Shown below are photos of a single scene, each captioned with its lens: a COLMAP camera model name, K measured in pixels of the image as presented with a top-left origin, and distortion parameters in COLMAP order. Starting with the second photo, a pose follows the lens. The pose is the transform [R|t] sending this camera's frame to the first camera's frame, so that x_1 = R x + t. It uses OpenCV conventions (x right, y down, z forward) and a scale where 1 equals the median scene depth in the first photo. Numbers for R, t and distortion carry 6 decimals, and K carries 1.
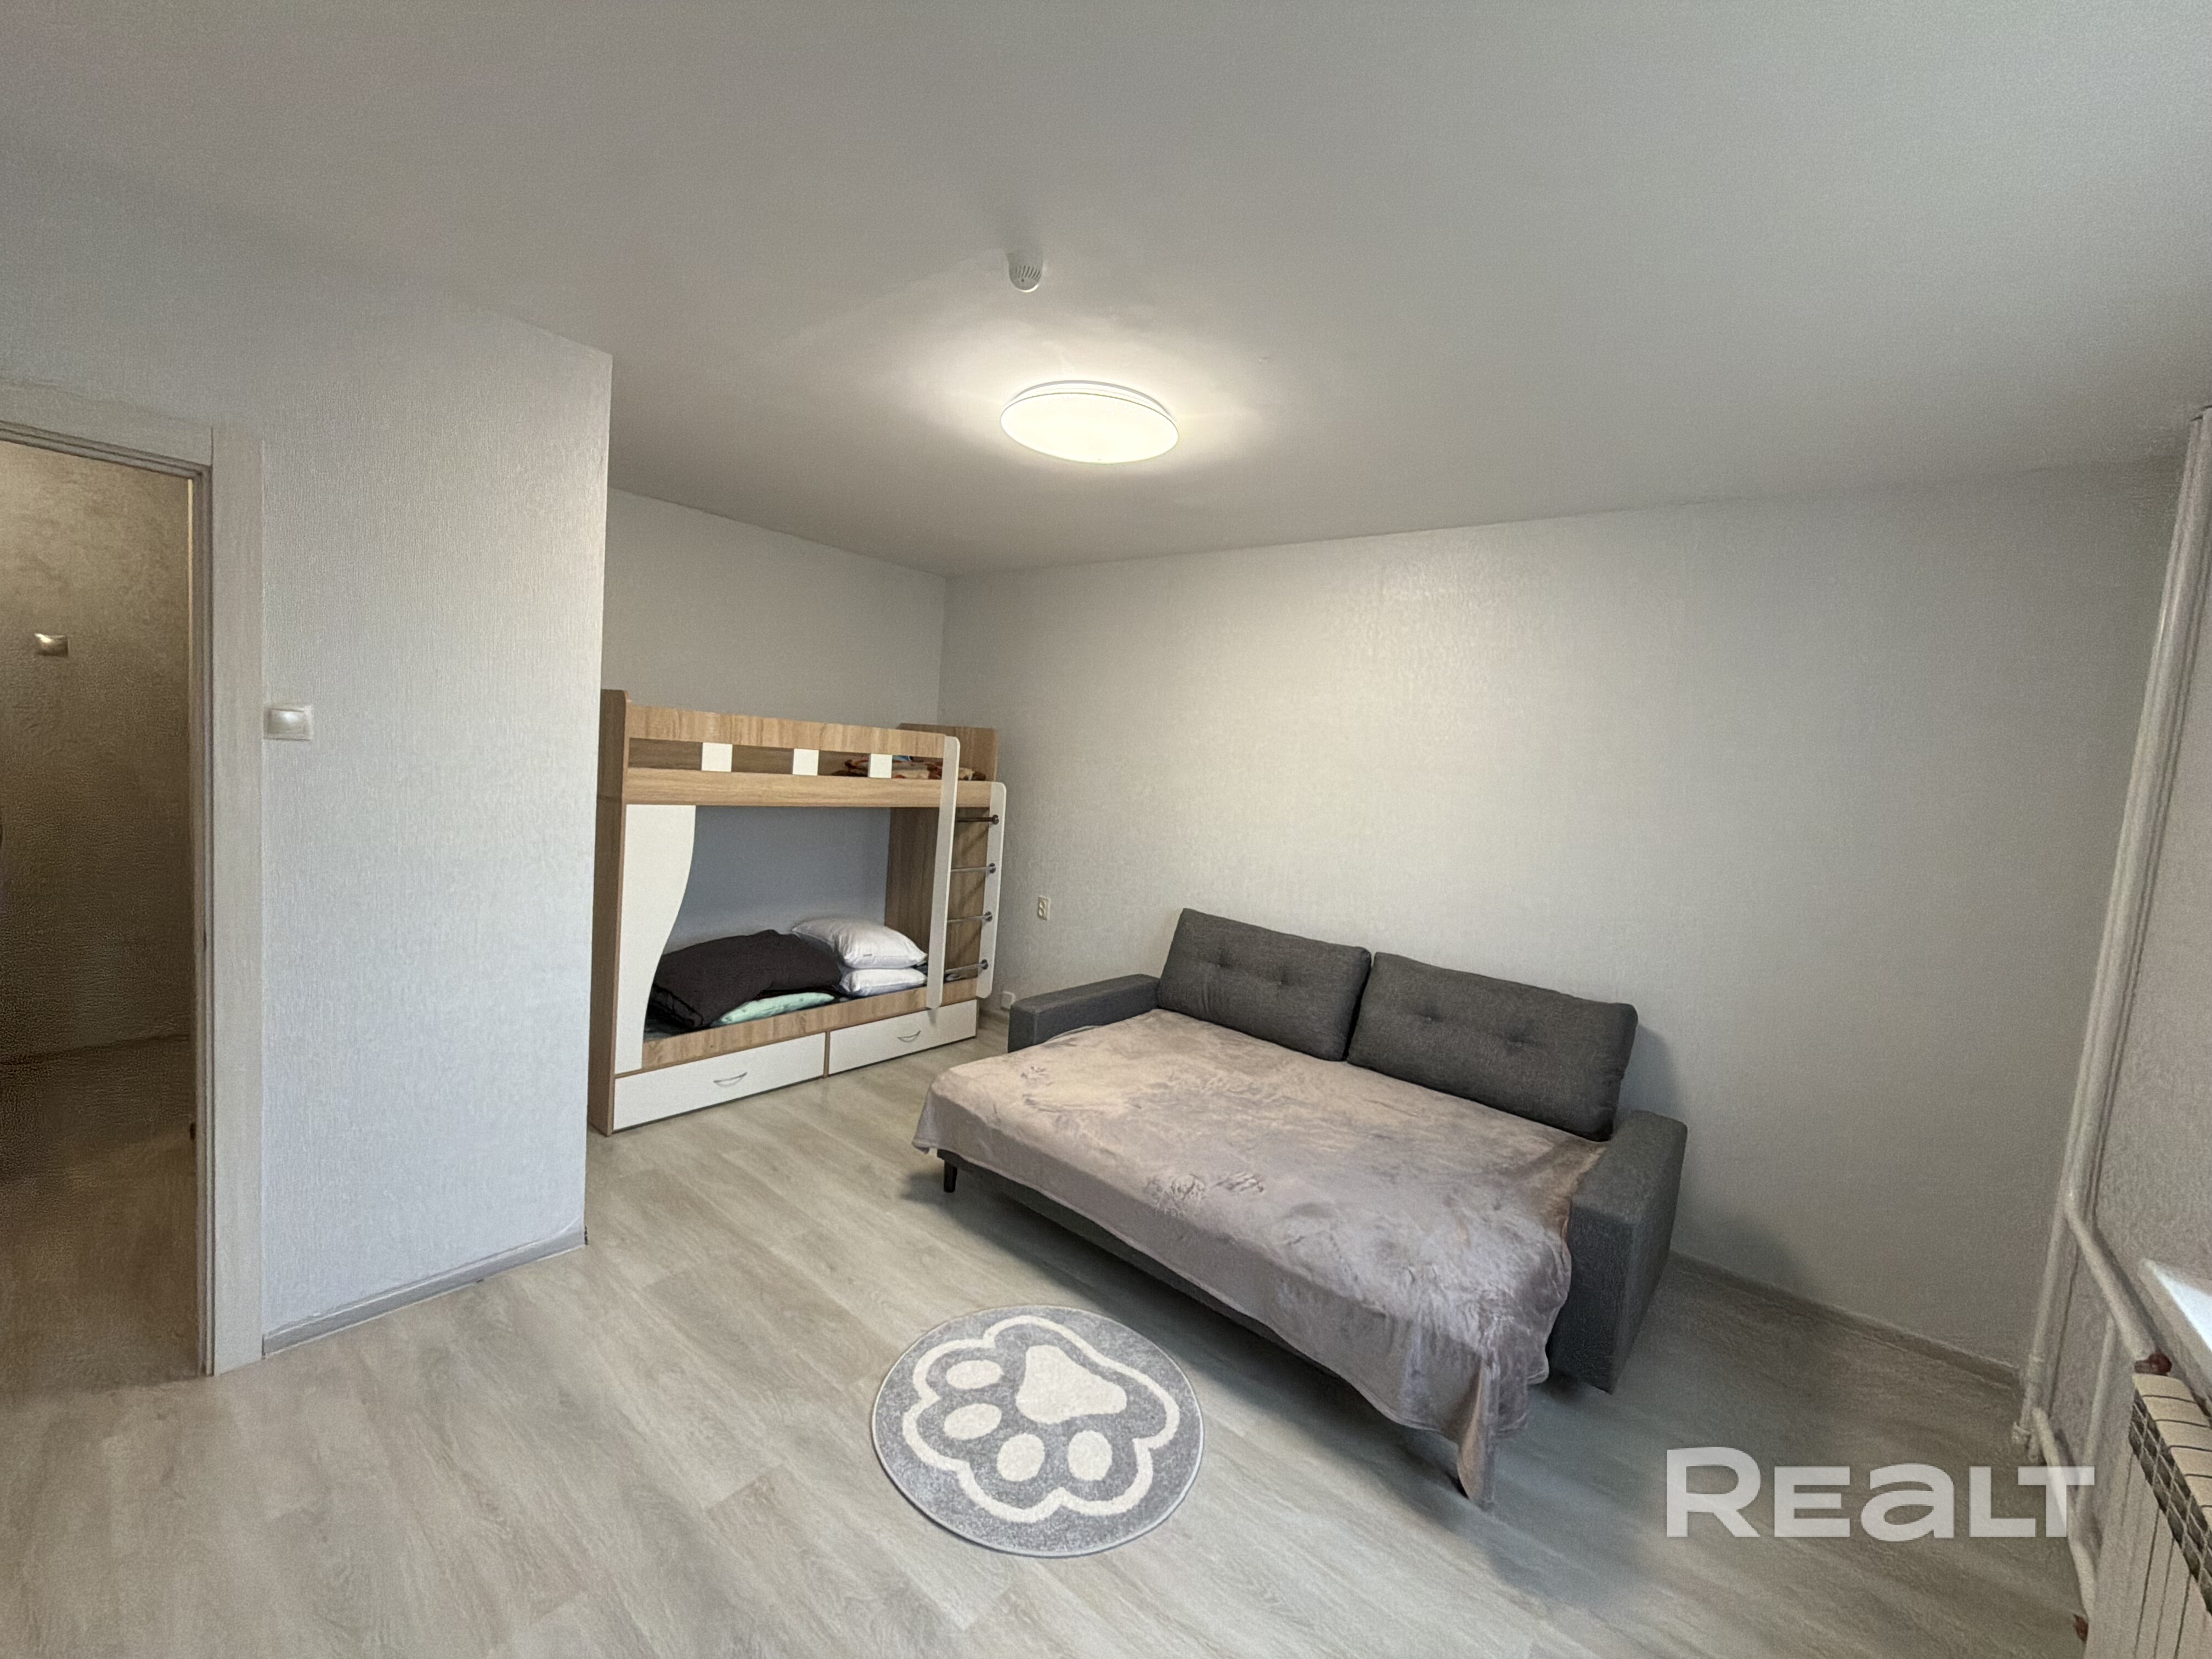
lens RADIAL K [[888.3, 0, 1094.2], [0, 888.3, 824.9], [0, 0, 1]] dist [-0.000334, 0.000143]
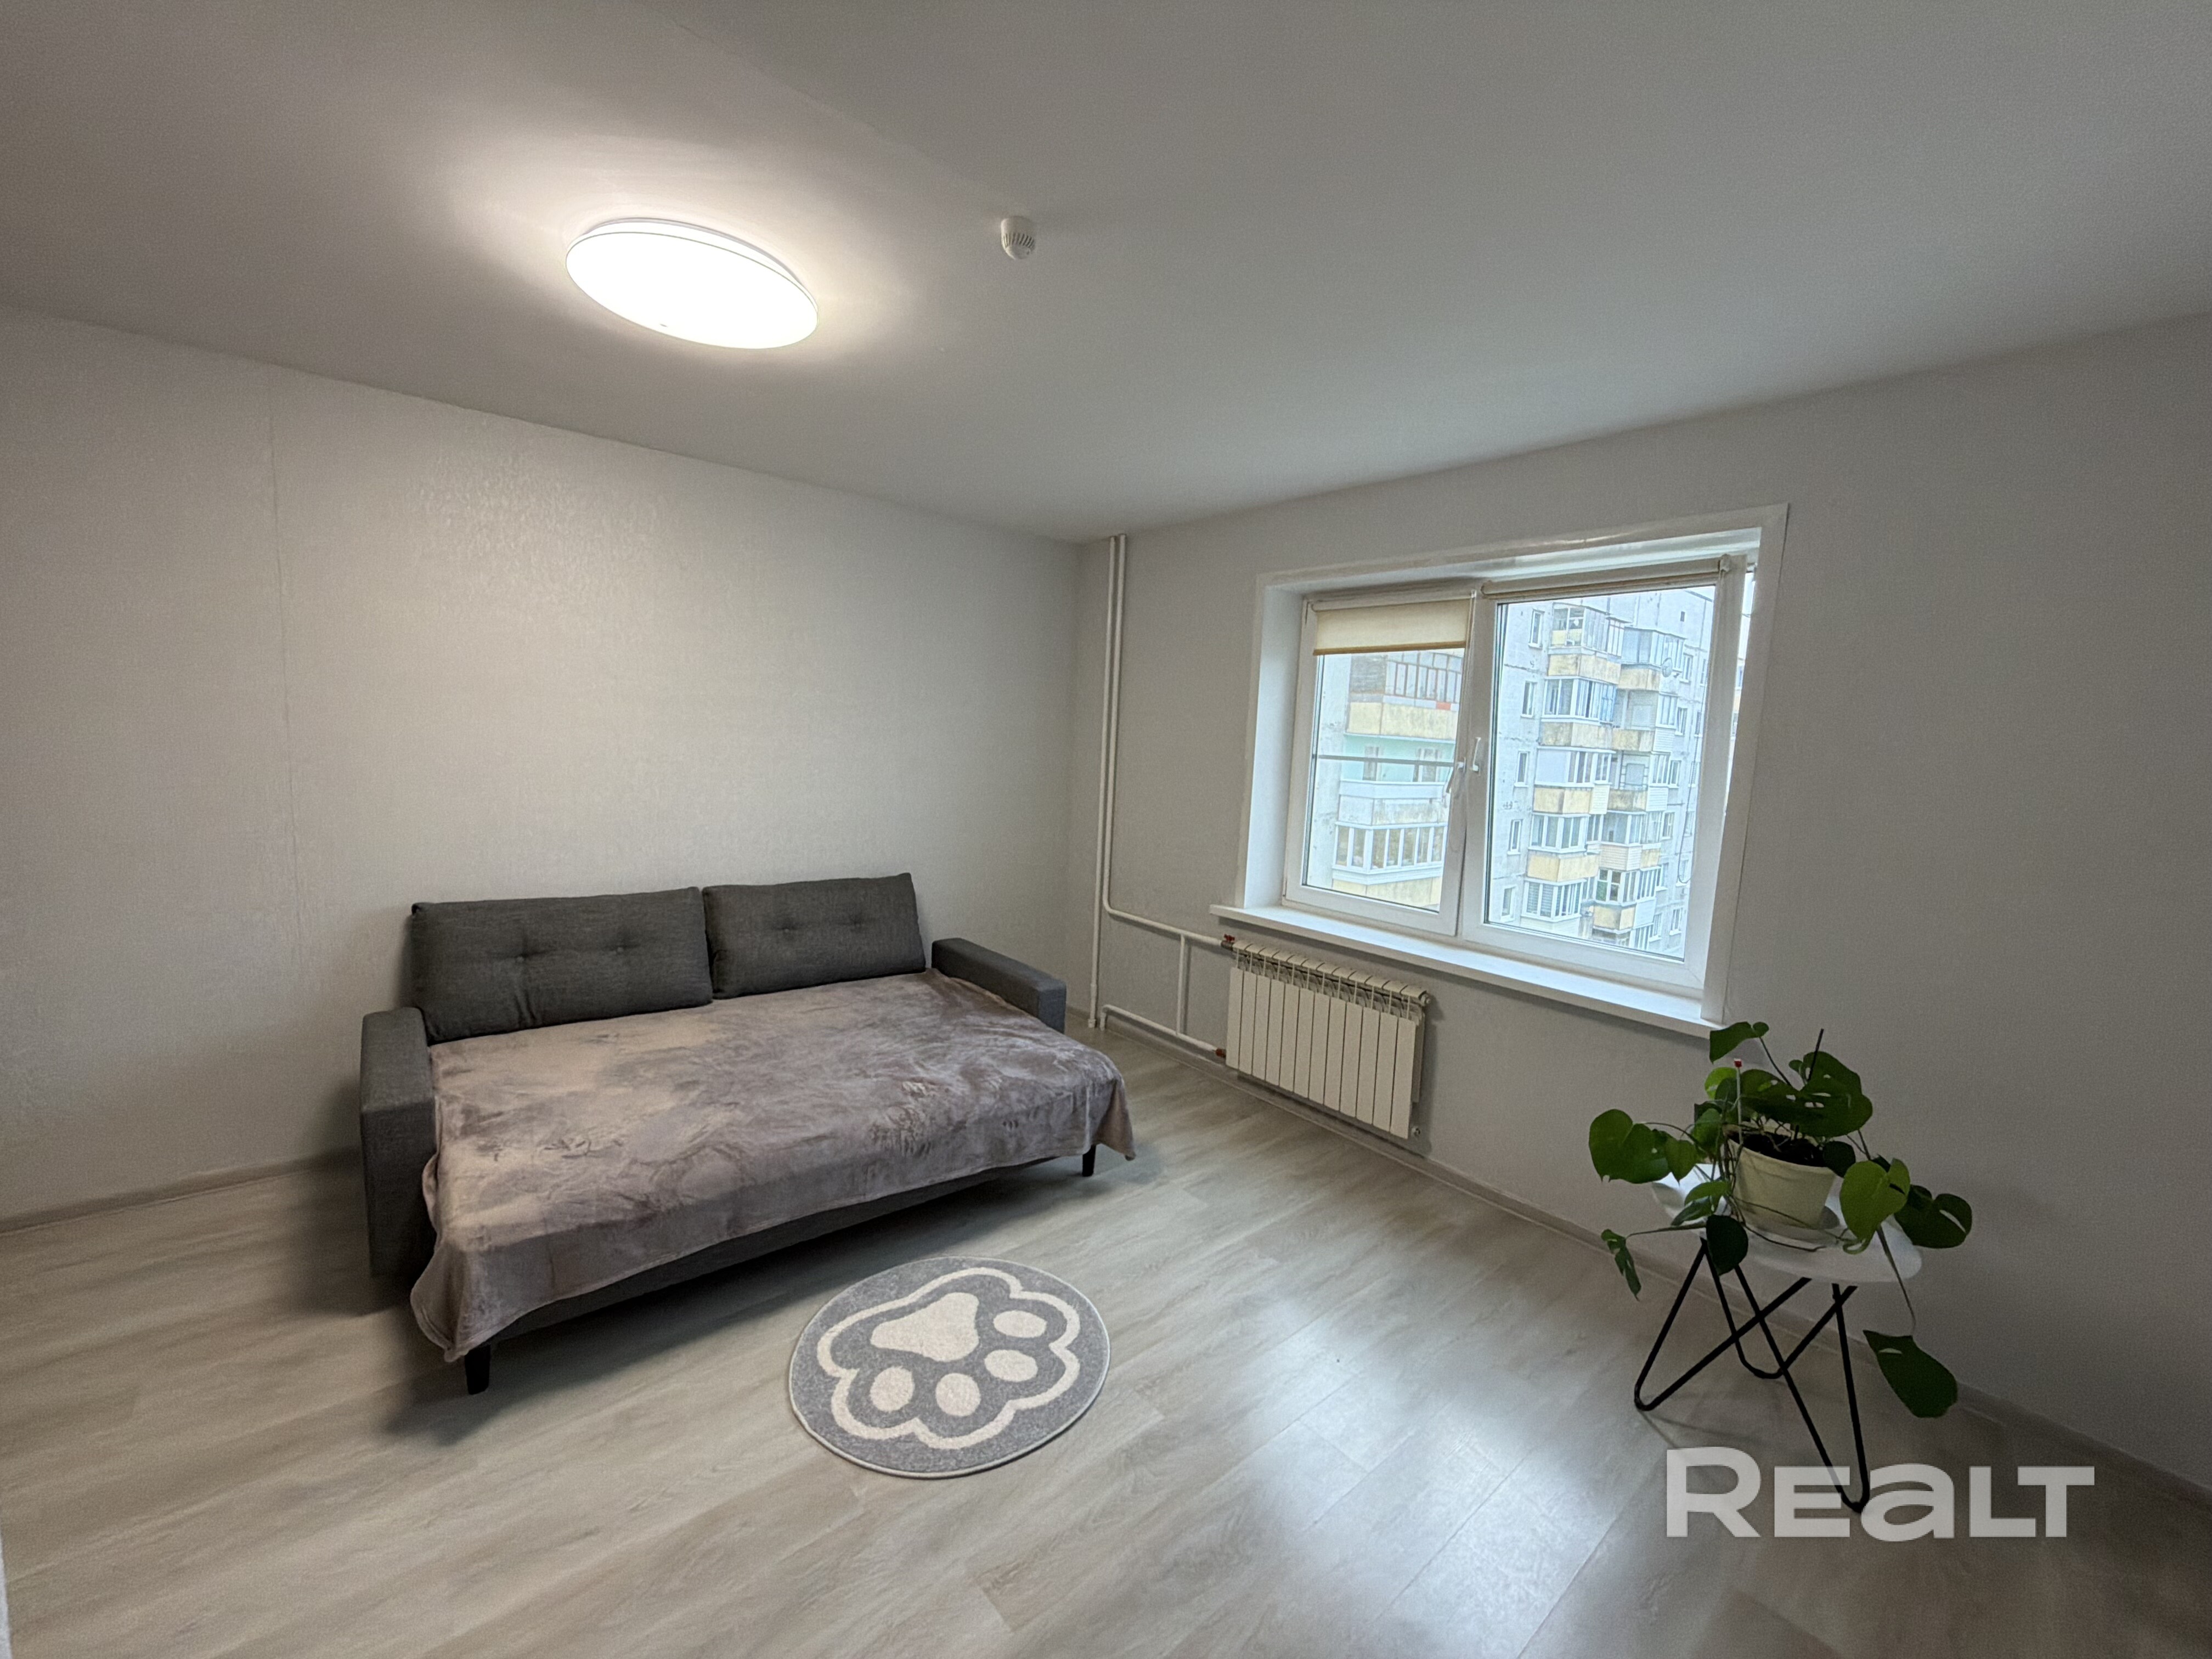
lens RADIAL K [[888.3, 0, 1110.6], [0, 888.3, 823.1], [0, 0, 1]] dist [-0.000334, 0.000143]
pose [[0.170356, -0.167225, 0.971090, -0.584905], [0.044267, 0.985799, 0.161992, -0.073642], [-0.984388, 0.015391, 0.175339, 0.384552]]
